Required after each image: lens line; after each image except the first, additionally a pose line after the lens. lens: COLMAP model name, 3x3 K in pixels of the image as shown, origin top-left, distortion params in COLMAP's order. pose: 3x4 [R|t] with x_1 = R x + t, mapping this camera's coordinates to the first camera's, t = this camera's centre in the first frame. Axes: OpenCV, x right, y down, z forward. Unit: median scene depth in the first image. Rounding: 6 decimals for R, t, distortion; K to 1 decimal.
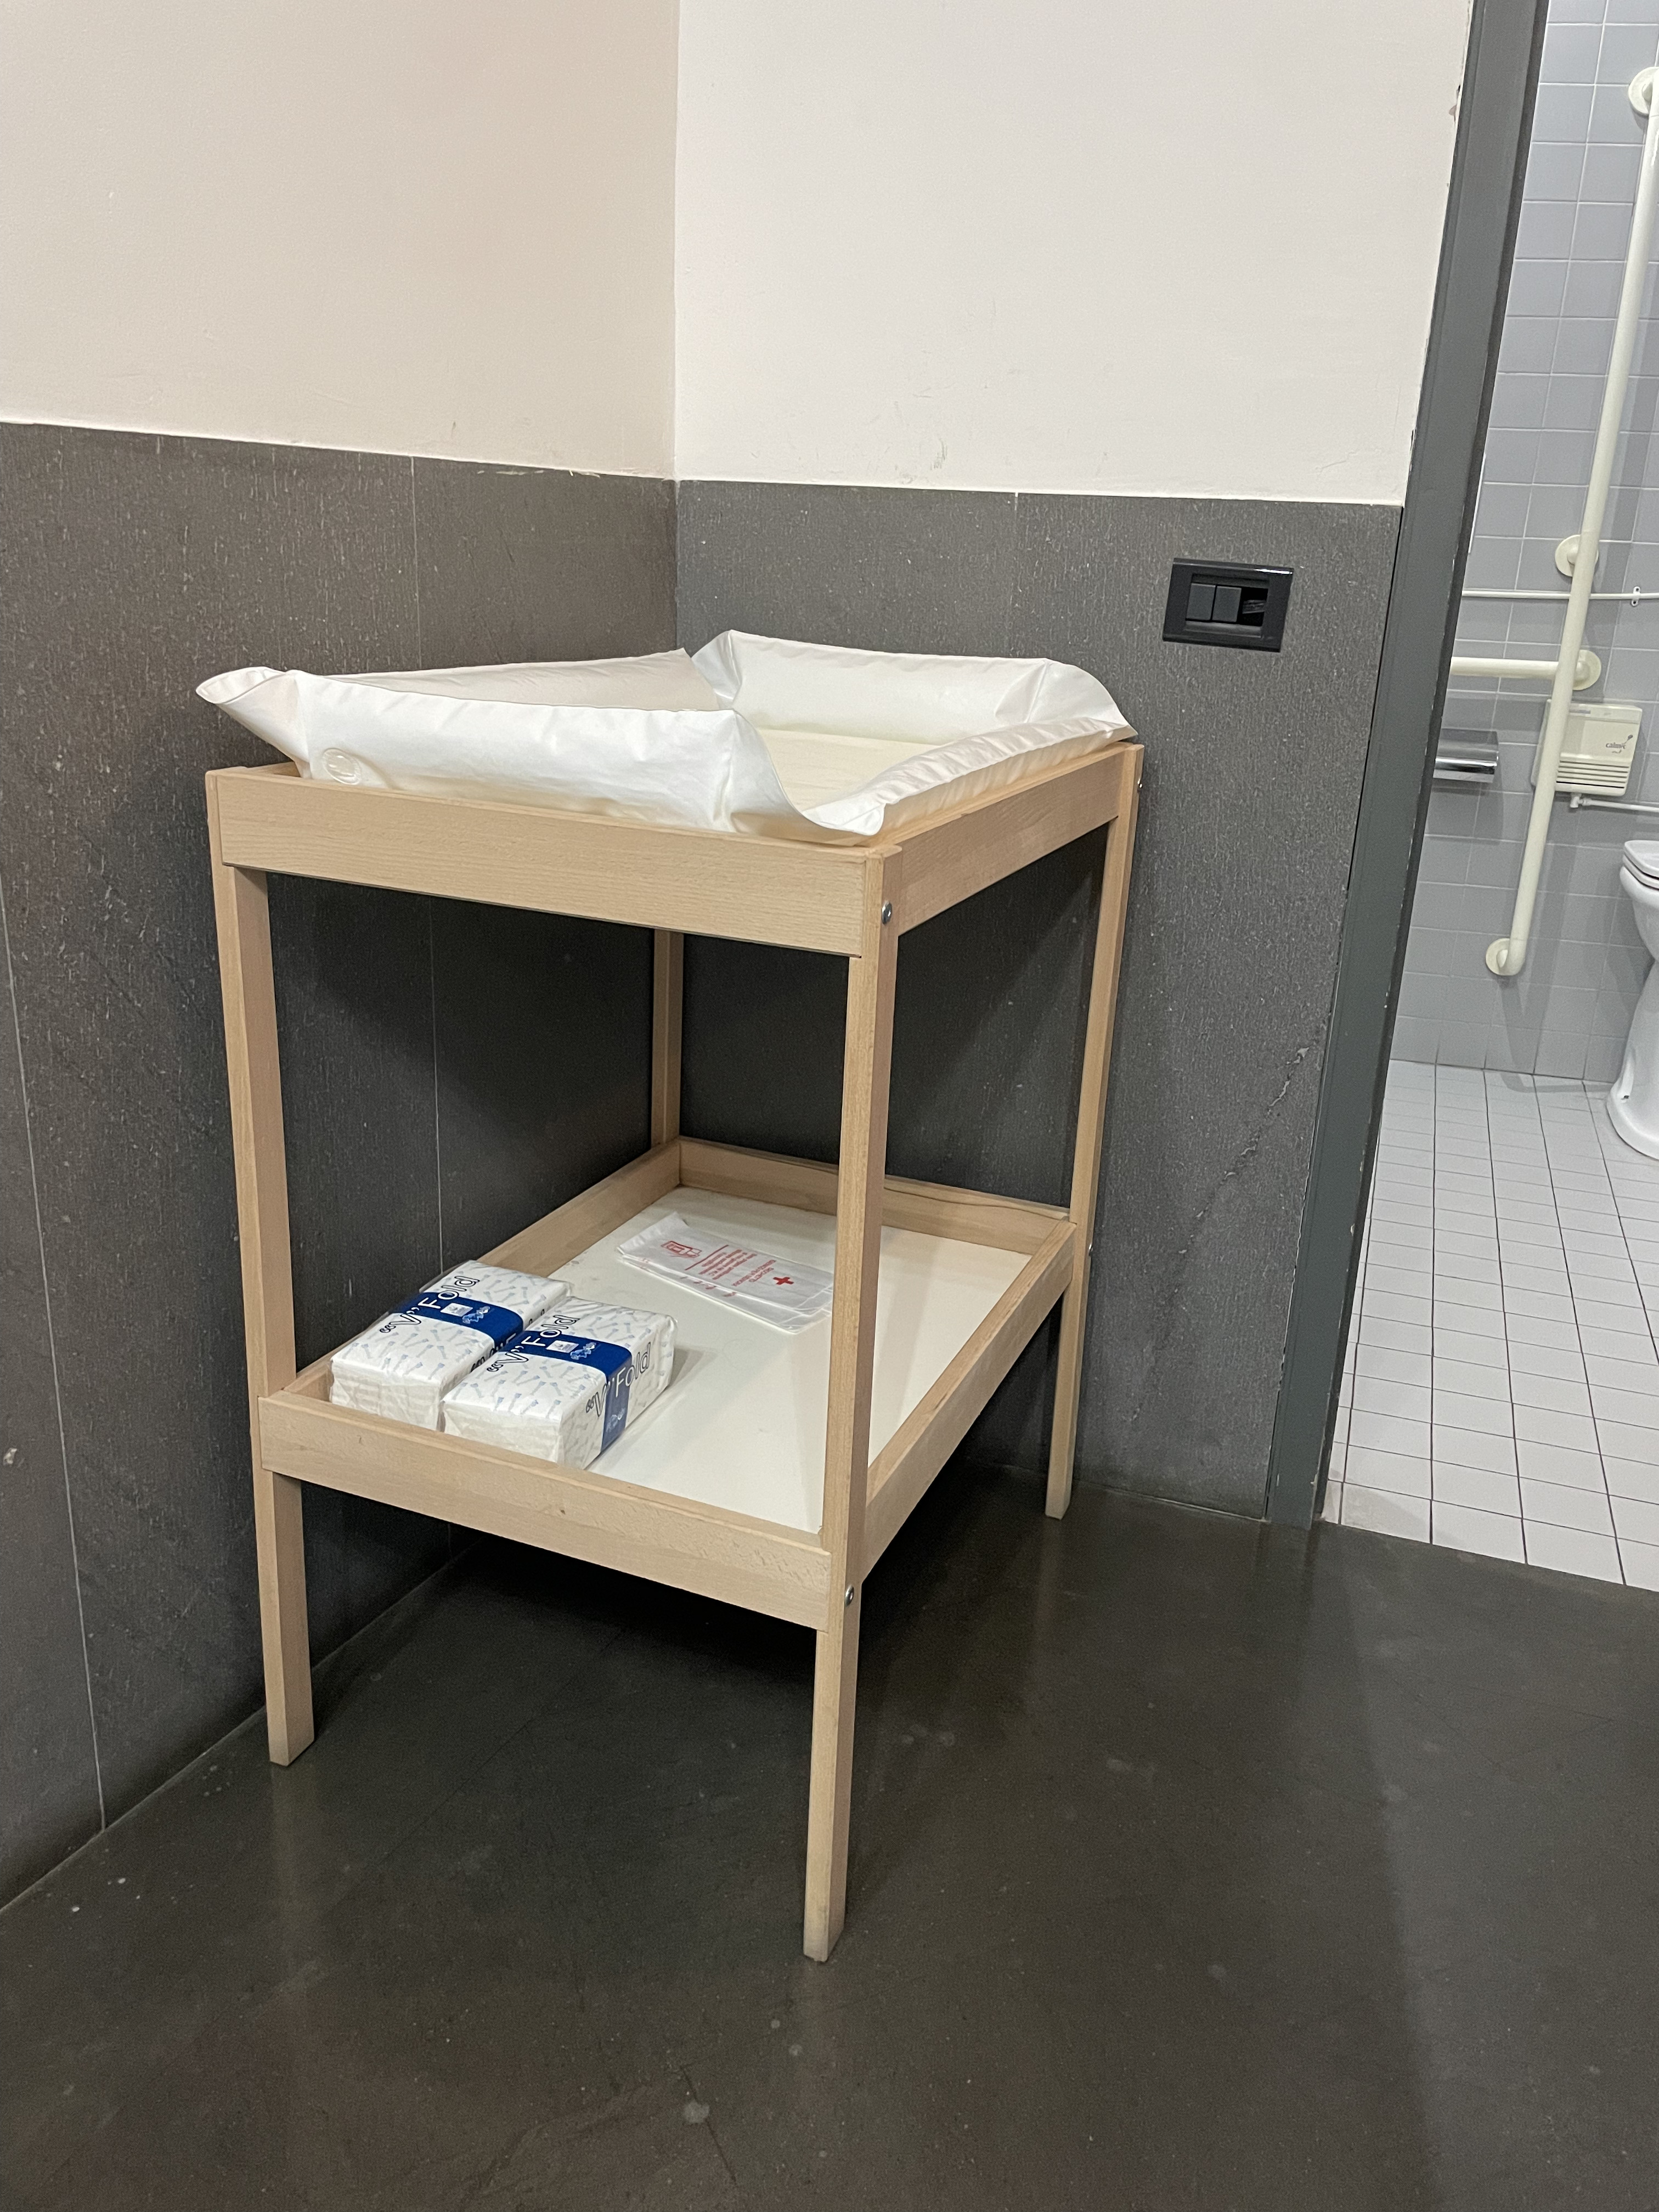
lens RADIAL K [[1708.4, 0, 816.0], [0, 1708.4, 1094.1], [0, 0, 1]] dist [0.045726, -0.041662]
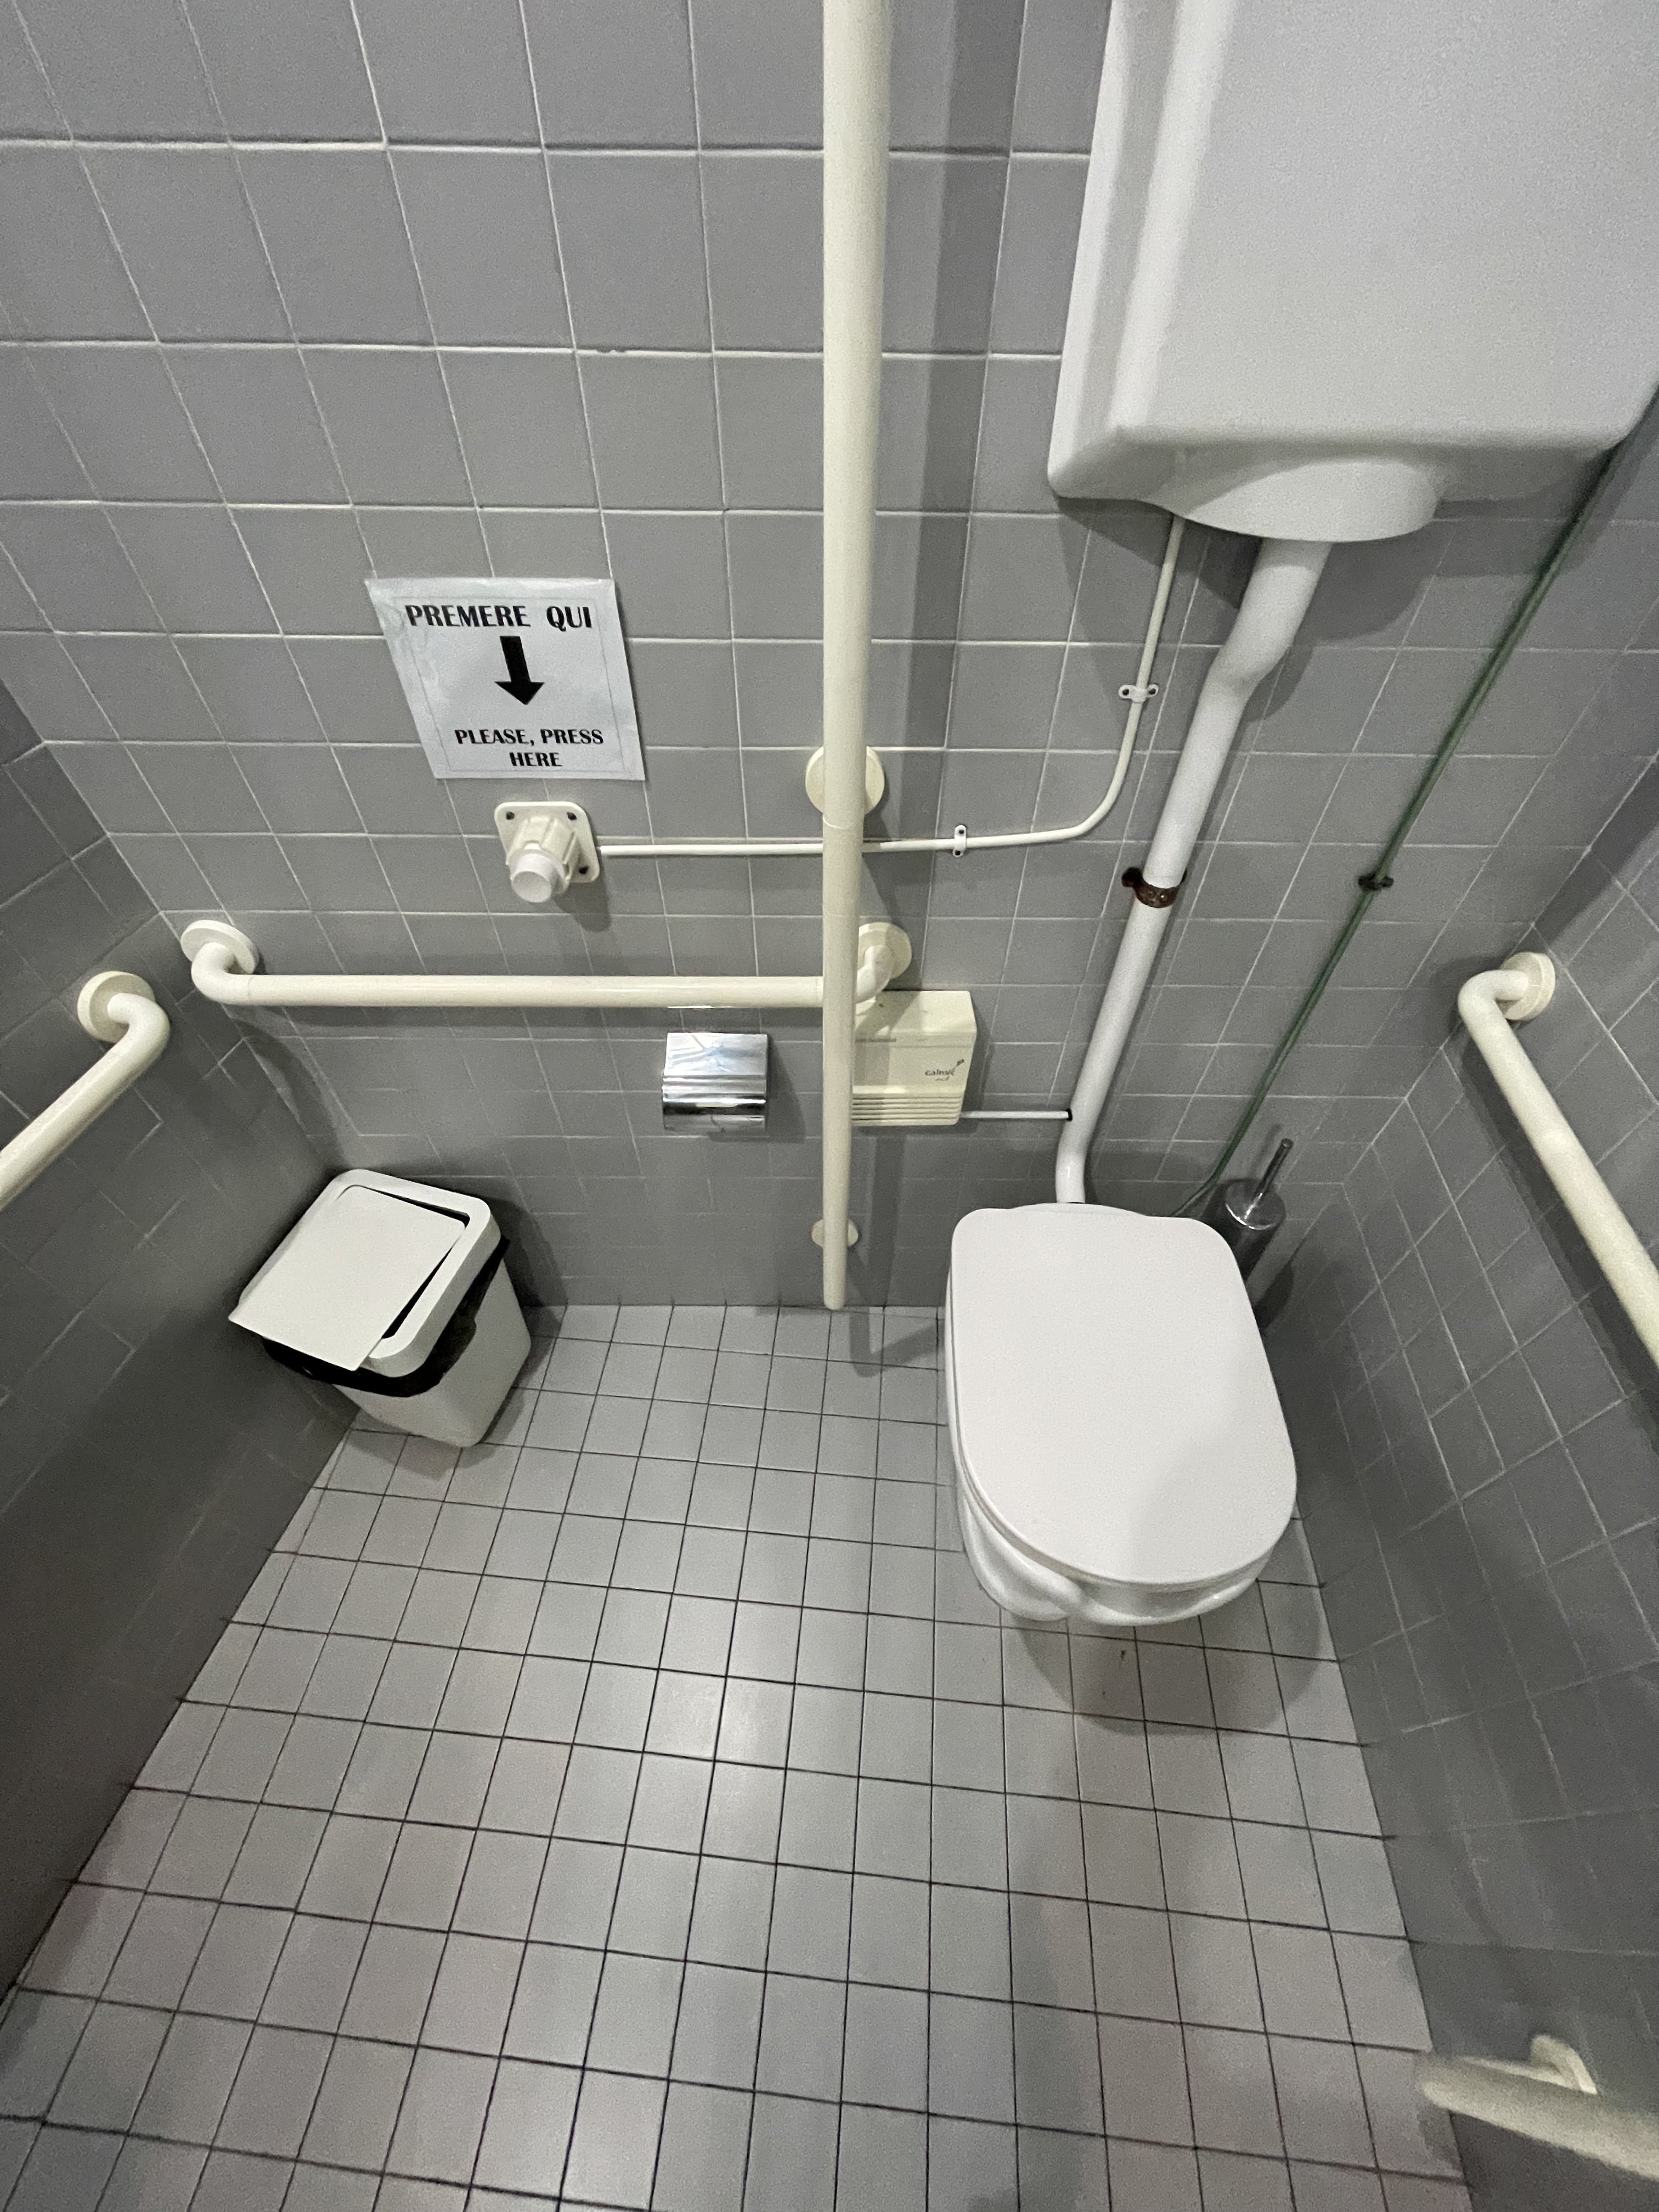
lens RADIAL K [[891.3, 0, 830.5], [0, 891.3, 1108.4], [0, 0, 1]] dist [0.000174, -0.001831]
pose [[0.969926, -0.200950, 0.137344, 0.368914], [0.105079, 0.854675, 0.508419, -0.349524], [-0.219551, -0.478696, 0.850086, 0.709536]]
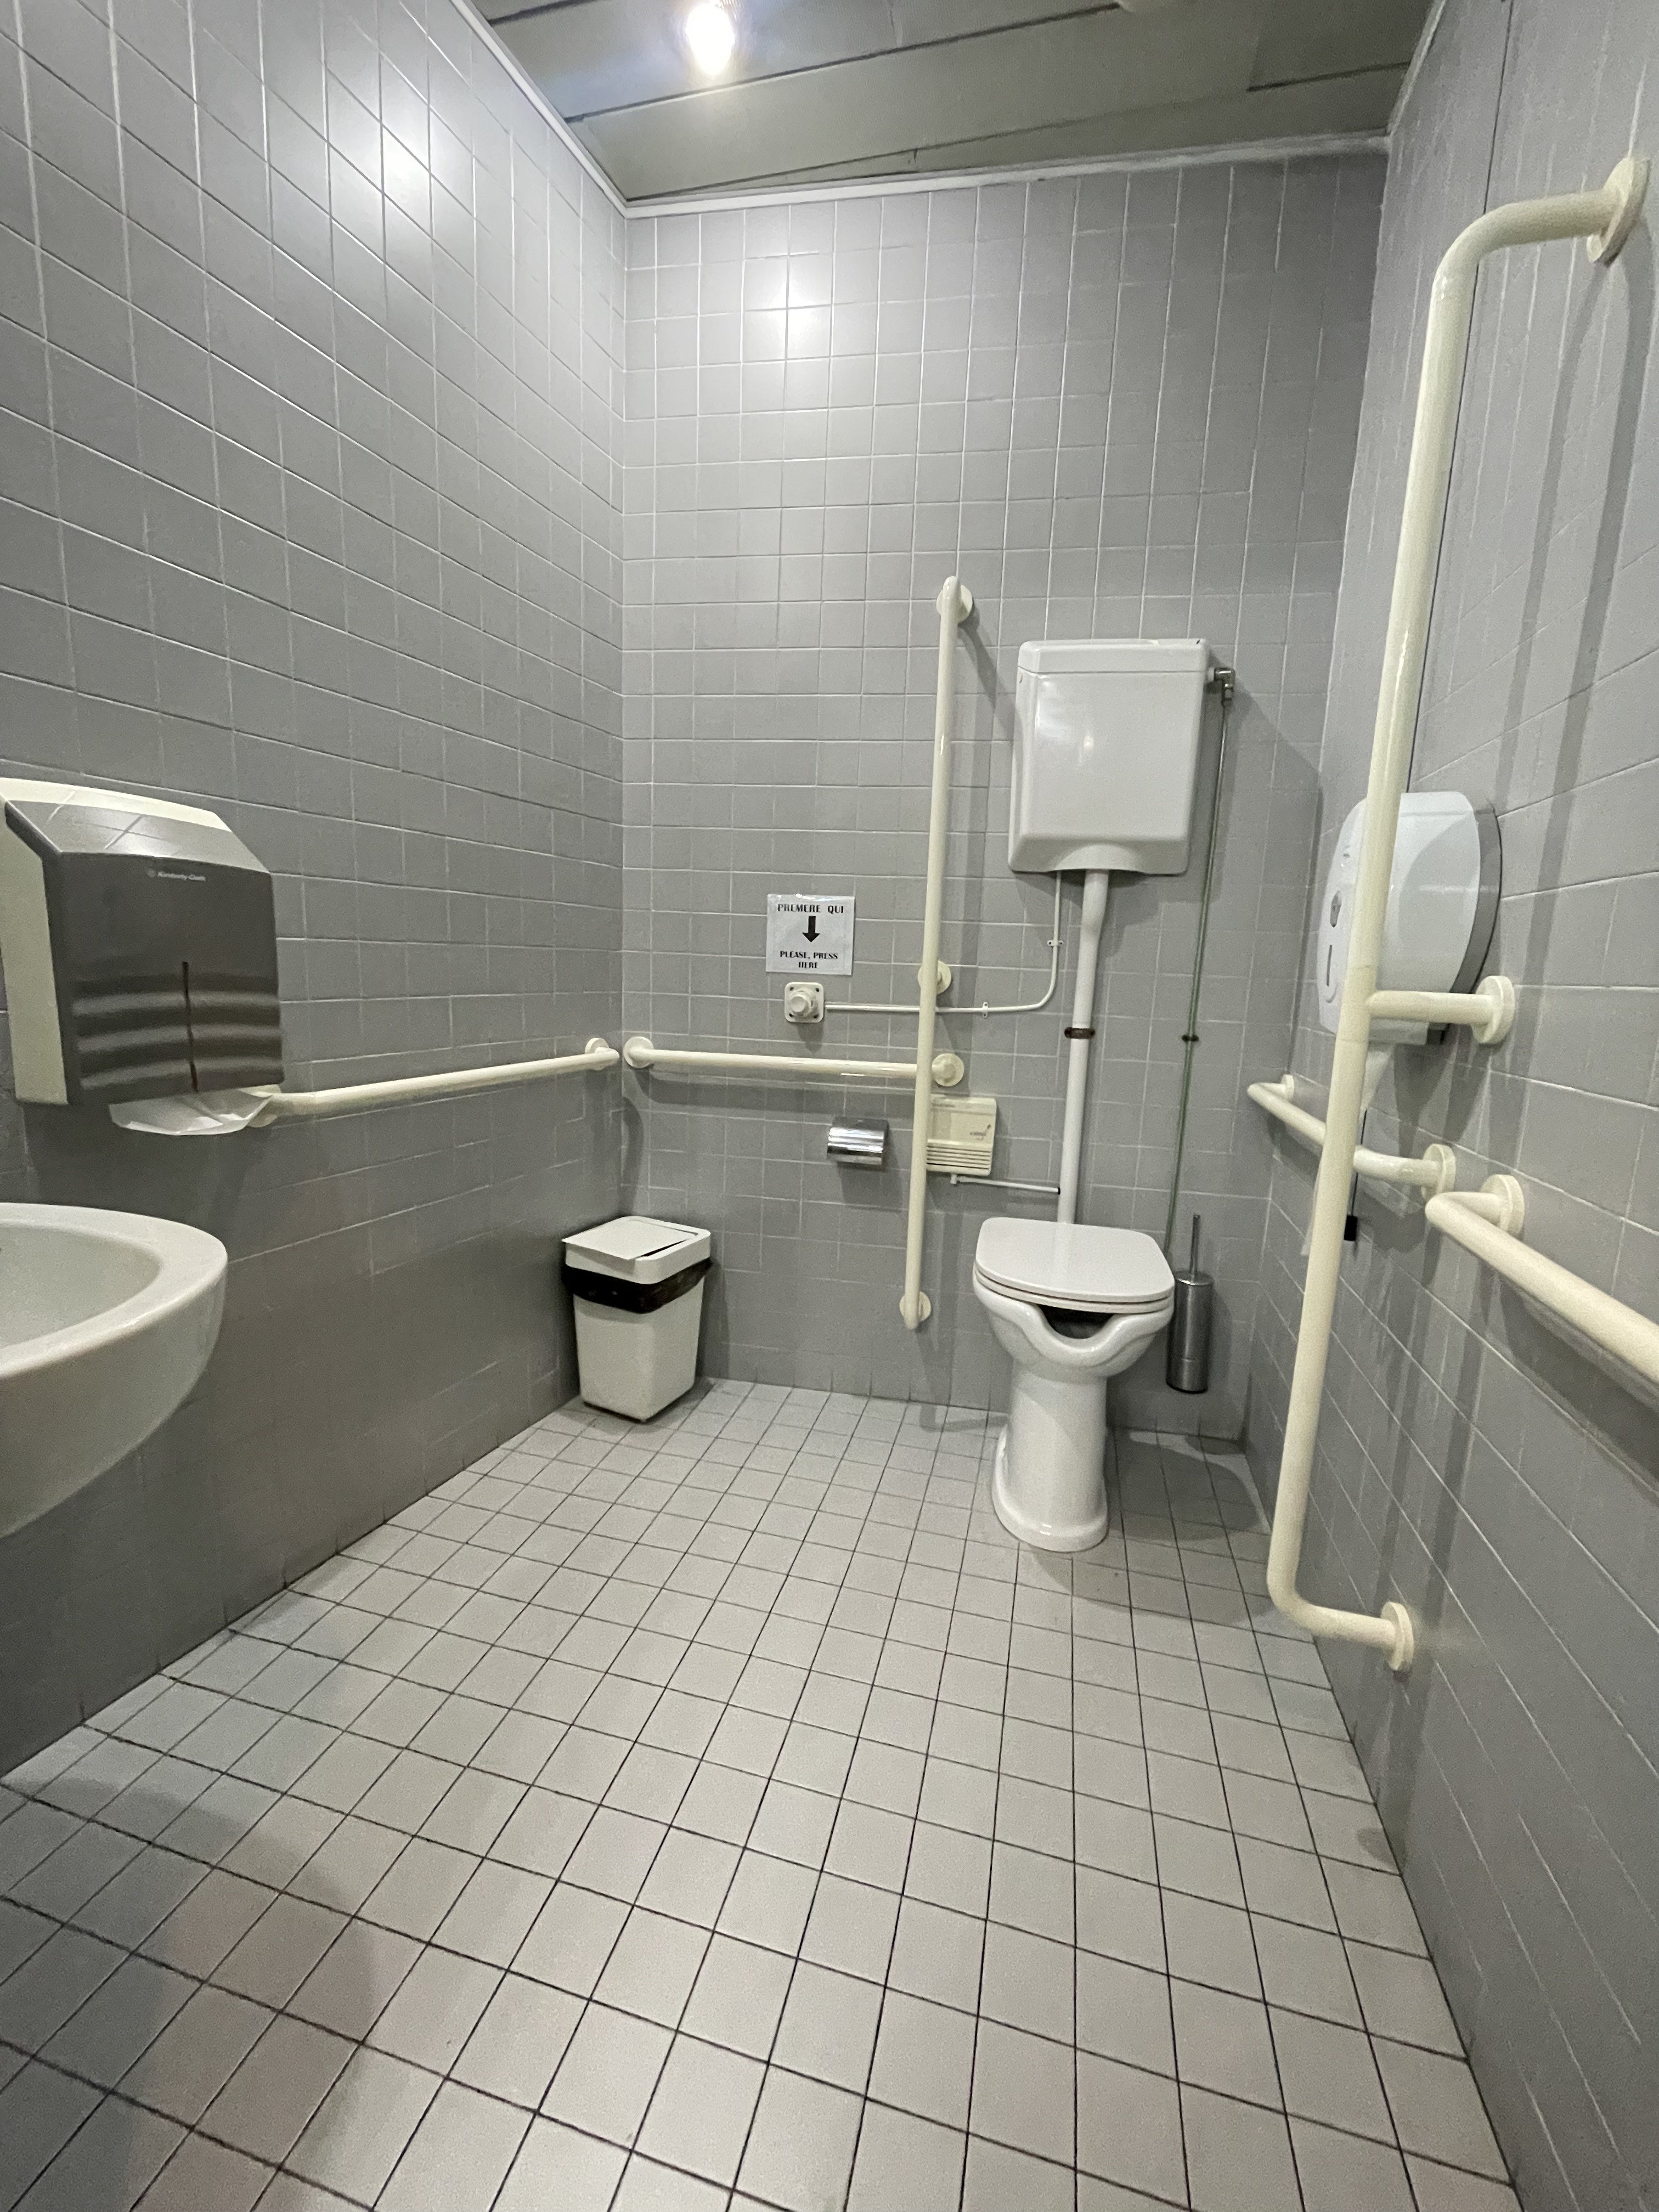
lens RADIAL K [[891.3, 0, 823.1], [0, 891.3, 1111.7], [0, 0, 1]] dist [0.000174, -0.001831]
pose [[0.997786, -0.009928, 0.065763, 0.312138], [0.020540, 0.986458, -0.162725, -0.118039], [-0.063257, 0.163716, 0.984477, 0.402620]]
